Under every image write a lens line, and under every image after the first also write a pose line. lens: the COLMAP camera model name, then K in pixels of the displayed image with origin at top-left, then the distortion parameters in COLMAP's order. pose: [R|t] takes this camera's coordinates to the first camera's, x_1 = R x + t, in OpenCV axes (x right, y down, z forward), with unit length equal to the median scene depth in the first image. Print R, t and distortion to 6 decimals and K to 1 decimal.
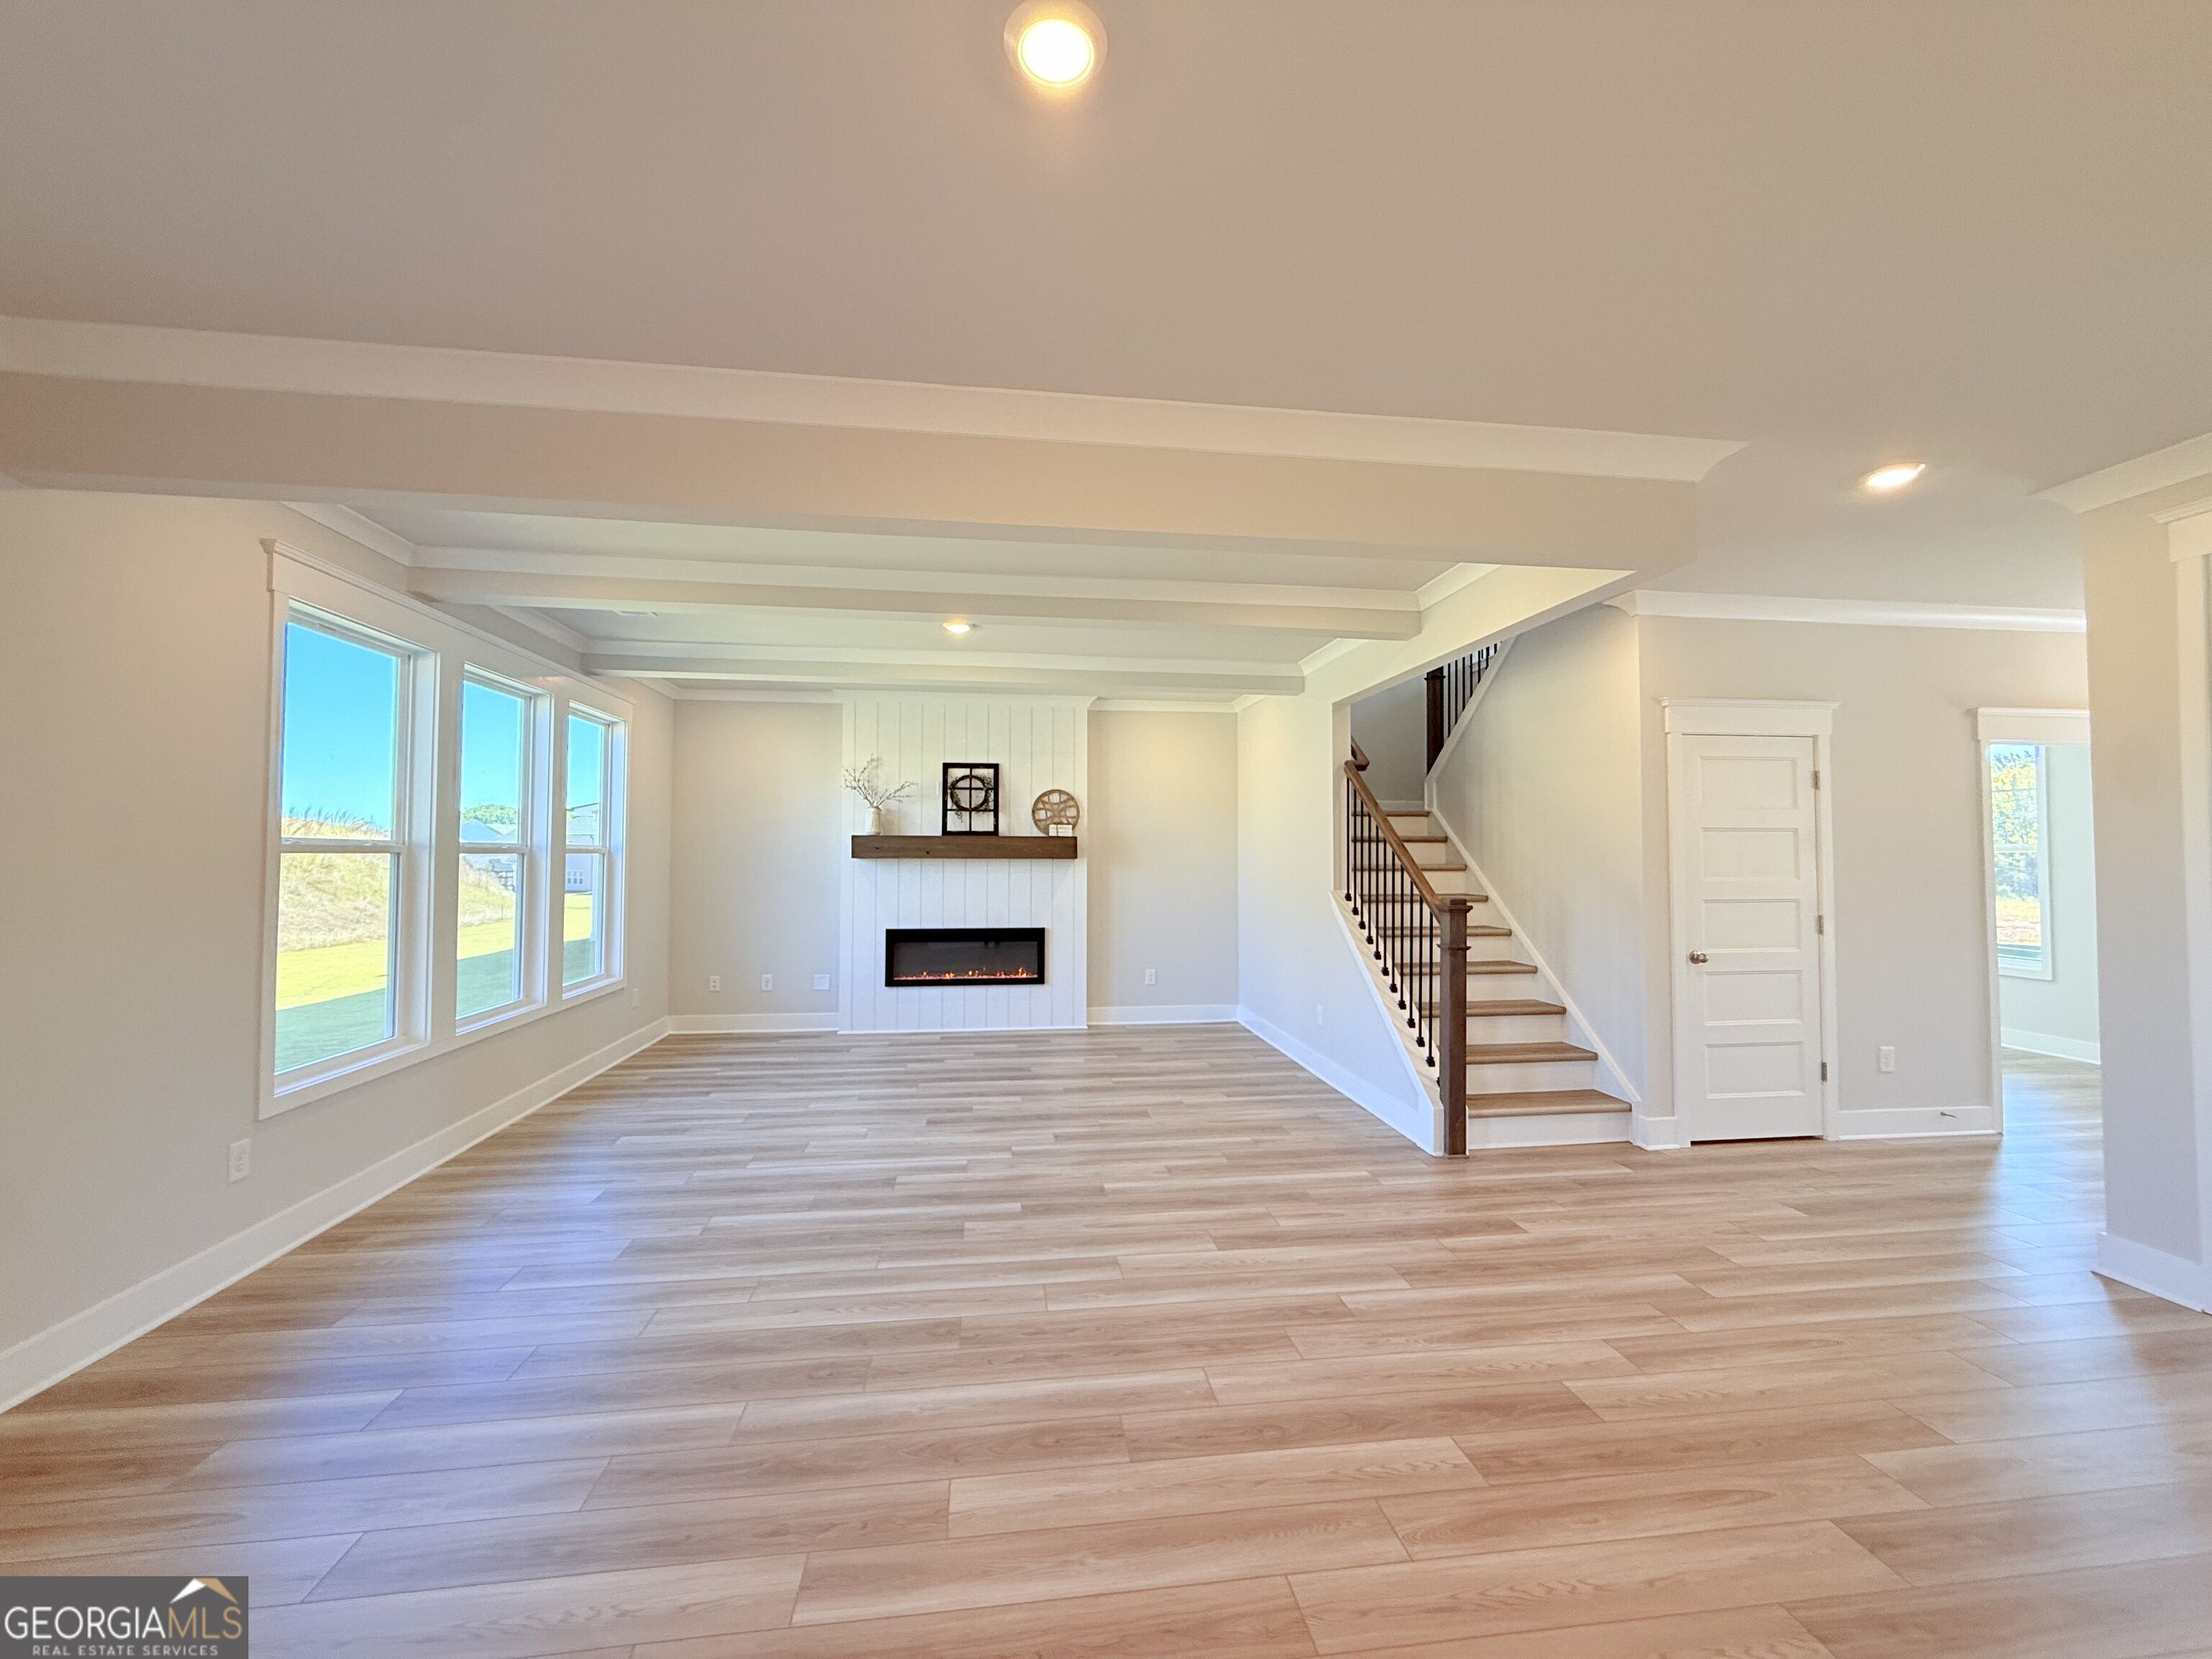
lens RADIAL K [[880.0, 0, 1101.3], [0, 880.0, 824.4], [0, 0, 1]] dist [-0.001285, 0.000546]
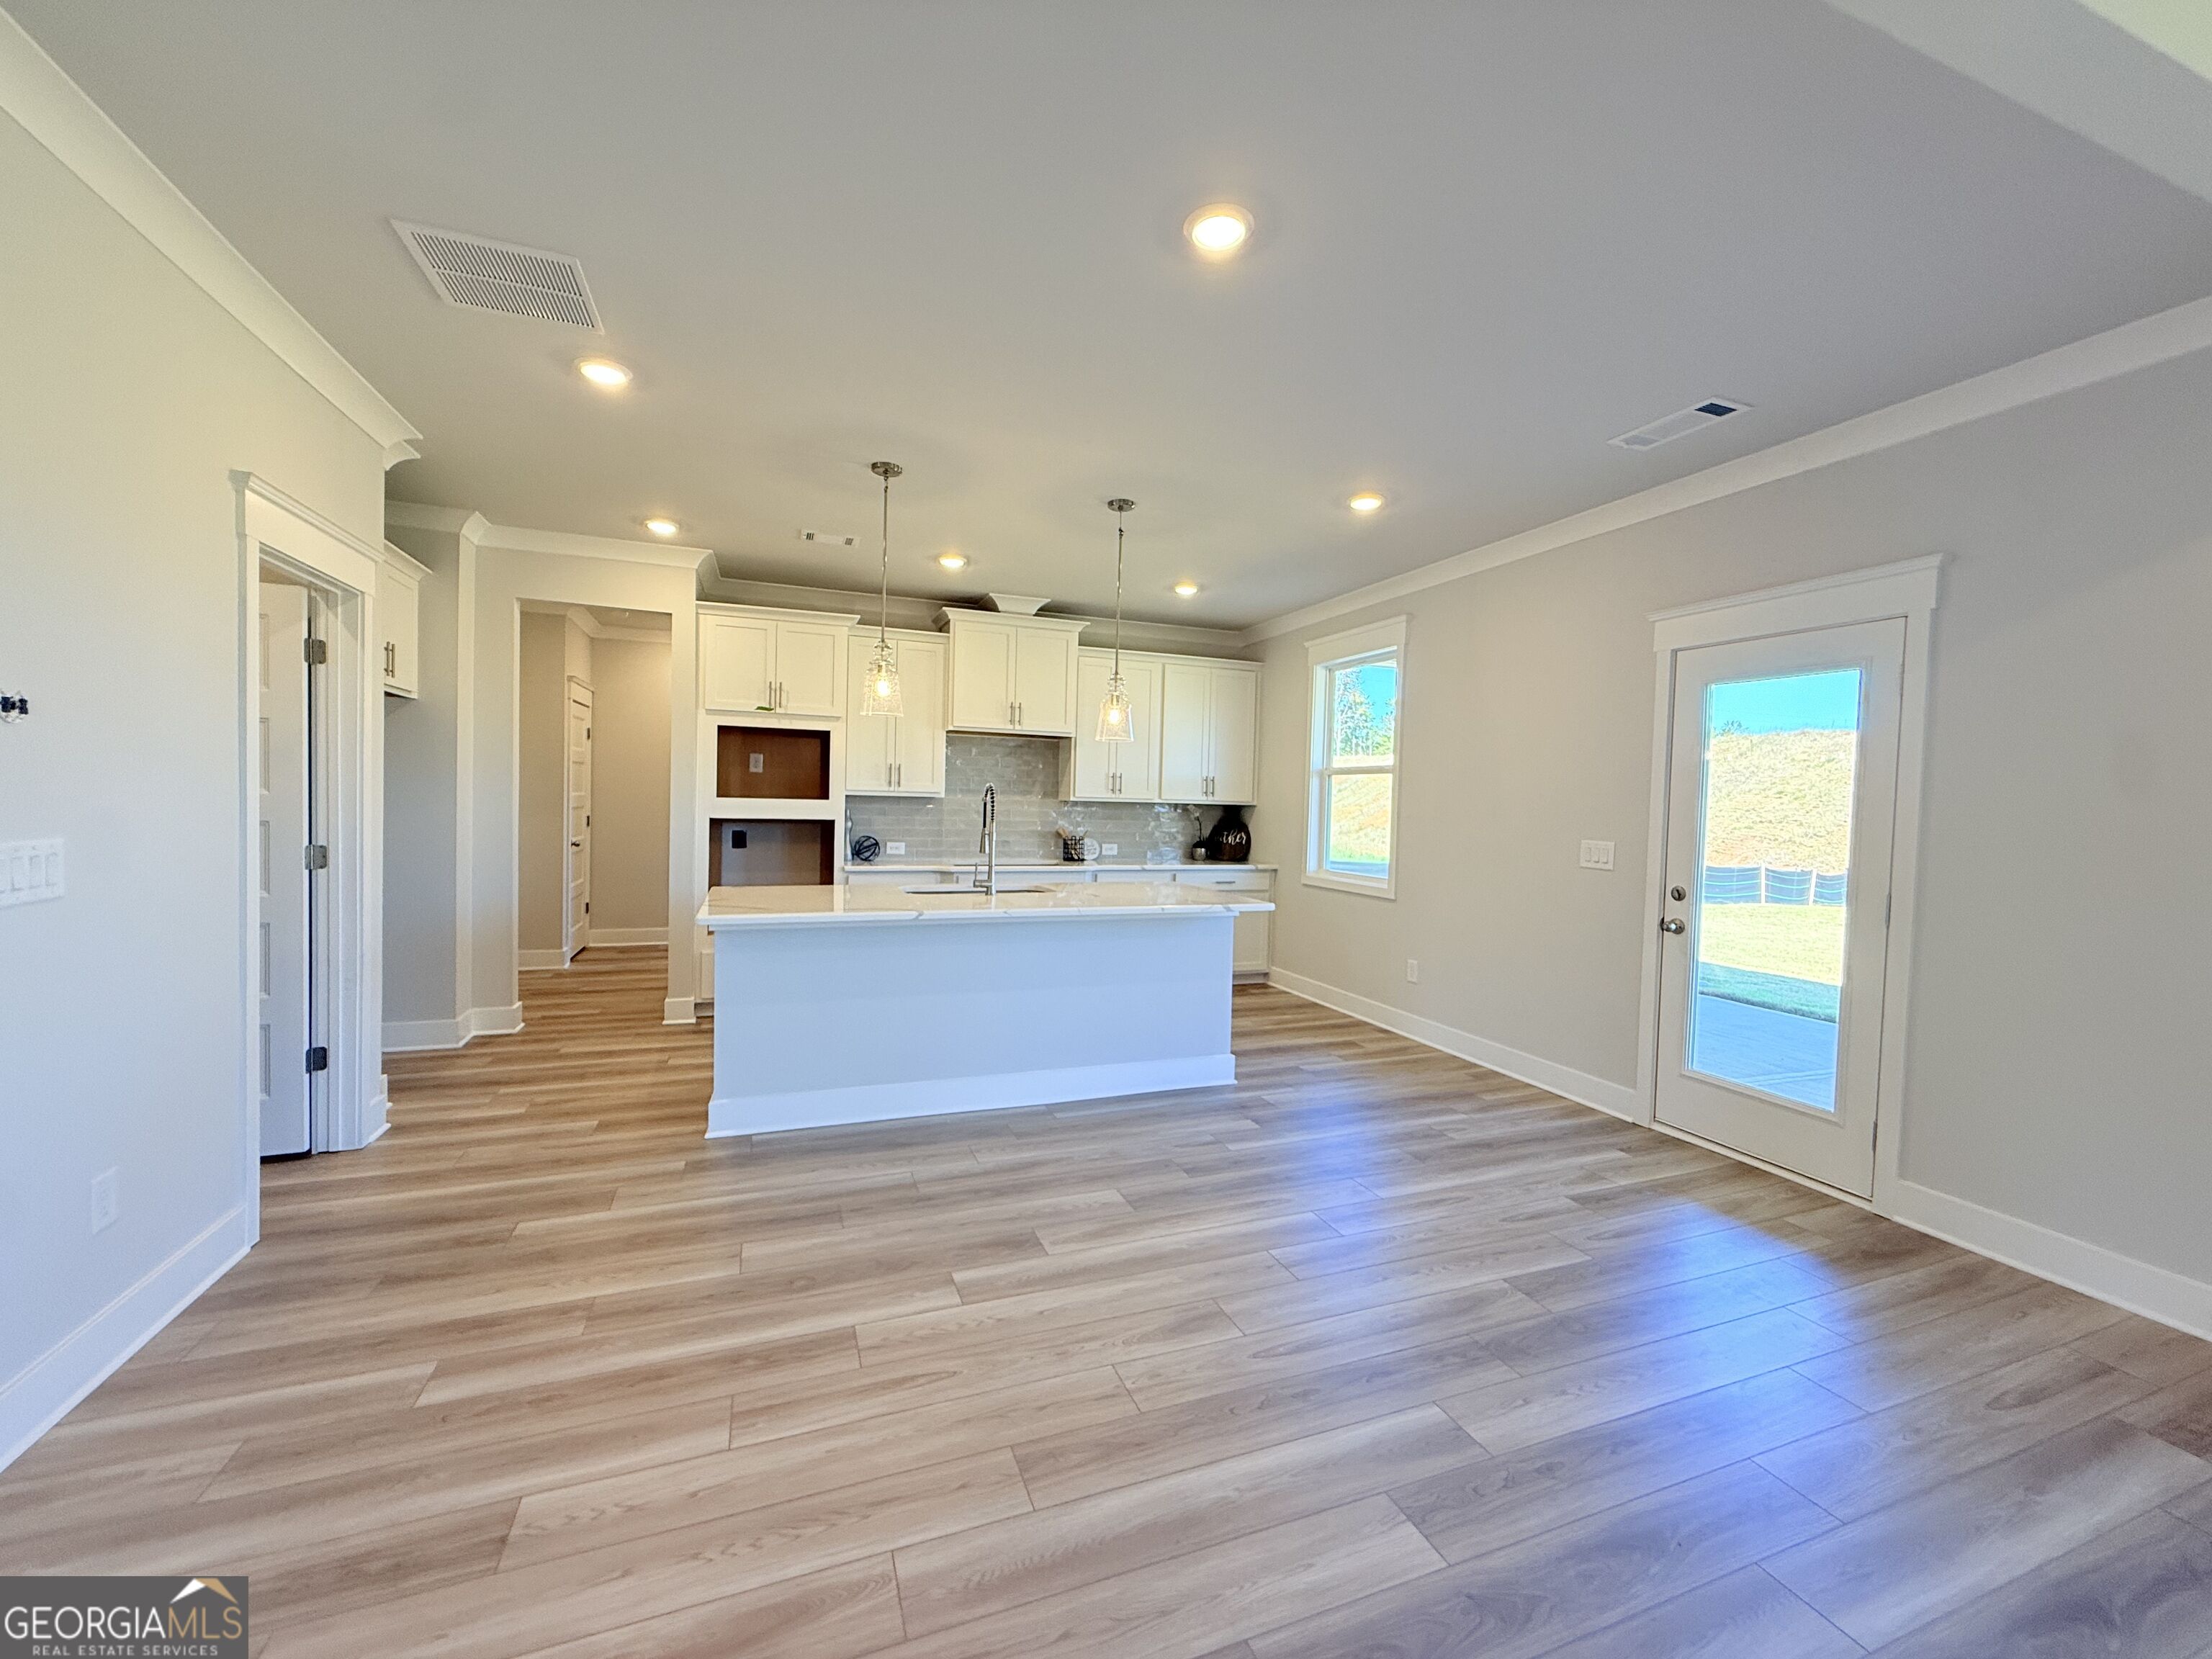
lens RADIAL K [[880.0, 0, 1102.1], [0, 880.0, 830.3], [0, 0, 1]] dist [-0.001285, 0.000546]
pose [[-0.972442, -0.017802, -0.232464, 0.091839], [-0.017686, 0.999840, -0.002586, 0.026962], [0.232473, 0.001597, -0.972602, 0.477580]]
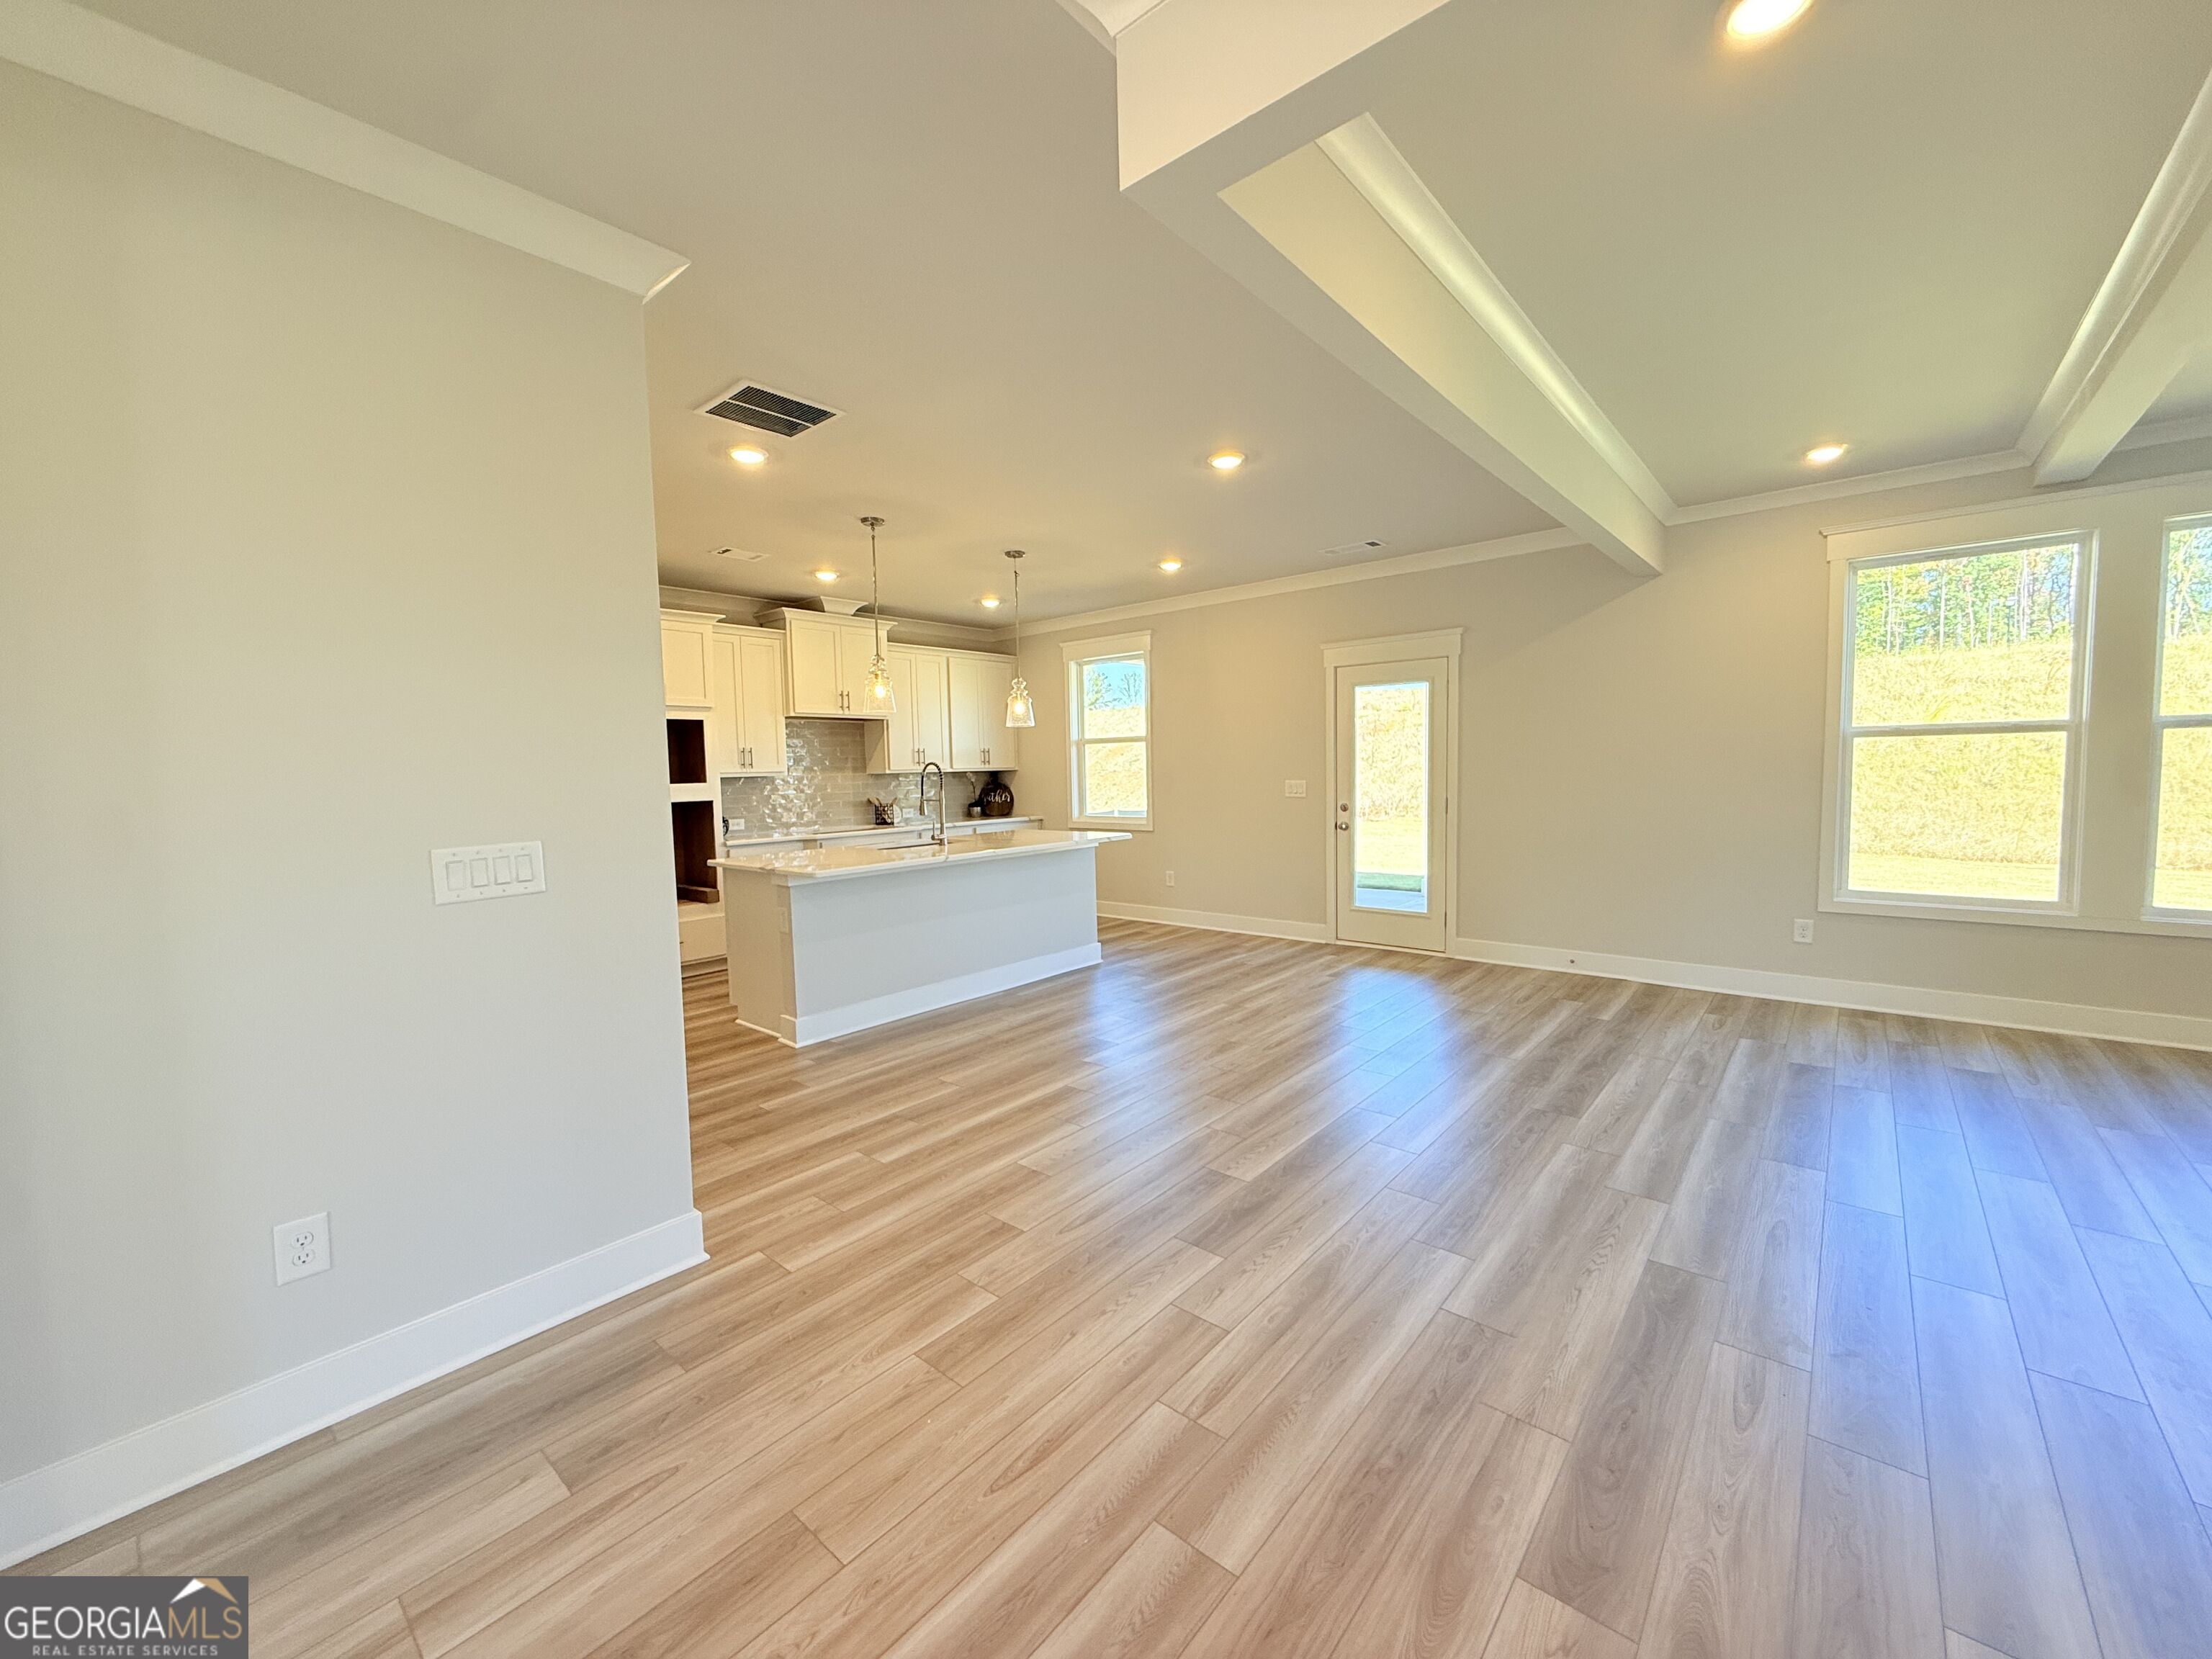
lens RADIAL K [[880.0, 0, 1103.2], [0, 880.0, 831.5], [0, 0, 1]] dist [-0.001285, 0.000546]
pose [[-0.743681, 0.065597, -0.665308, 0.430787], [0.046752, 0.997841, 0.046124, 0.028312], [0.666897, 0.003196, -0.745143, 0.562122]]
